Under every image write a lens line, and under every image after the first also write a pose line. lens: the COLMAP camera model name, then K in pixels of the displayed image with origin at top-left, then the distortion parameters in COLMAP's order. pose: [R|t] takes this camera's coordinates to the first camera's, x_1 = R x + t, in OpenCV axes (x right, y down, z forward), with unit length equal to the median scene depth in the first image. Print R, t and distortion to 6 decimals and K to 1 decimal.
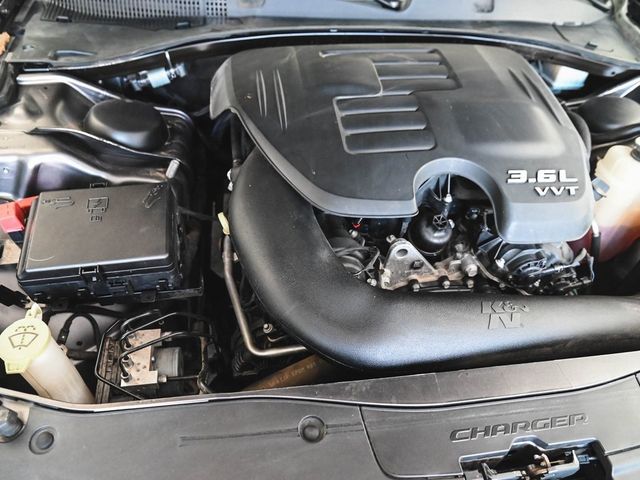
lens RADIAL K [[449.6, 0, 320.0], [0, 449.6, 239.3], [0, 0, 1]] dist [-0.029996, 0.001974]
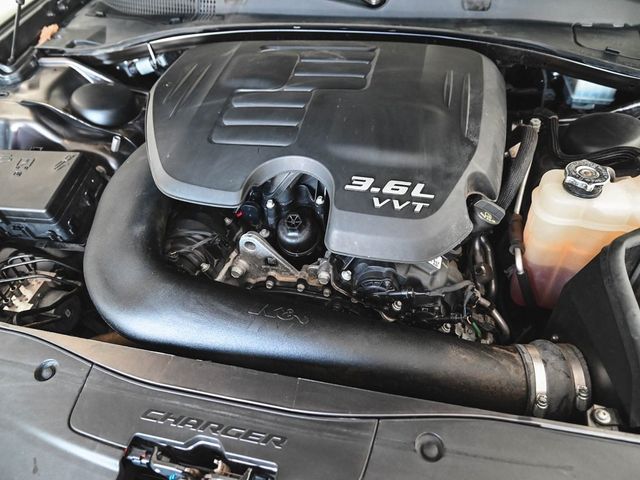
lens RADIAL K [[449.6, 0, 320.0], [0, 449.6, 240.4], [0, 0, 1]] dist [-0.029996, 0.001974]
pose [[0.934439, 0.165924, -0.315108, 0.598731], [-0.166888, 0.985681, 0.024125, -0.029833], [0.314598, 0.030044, 0.948749, 0.087437]]
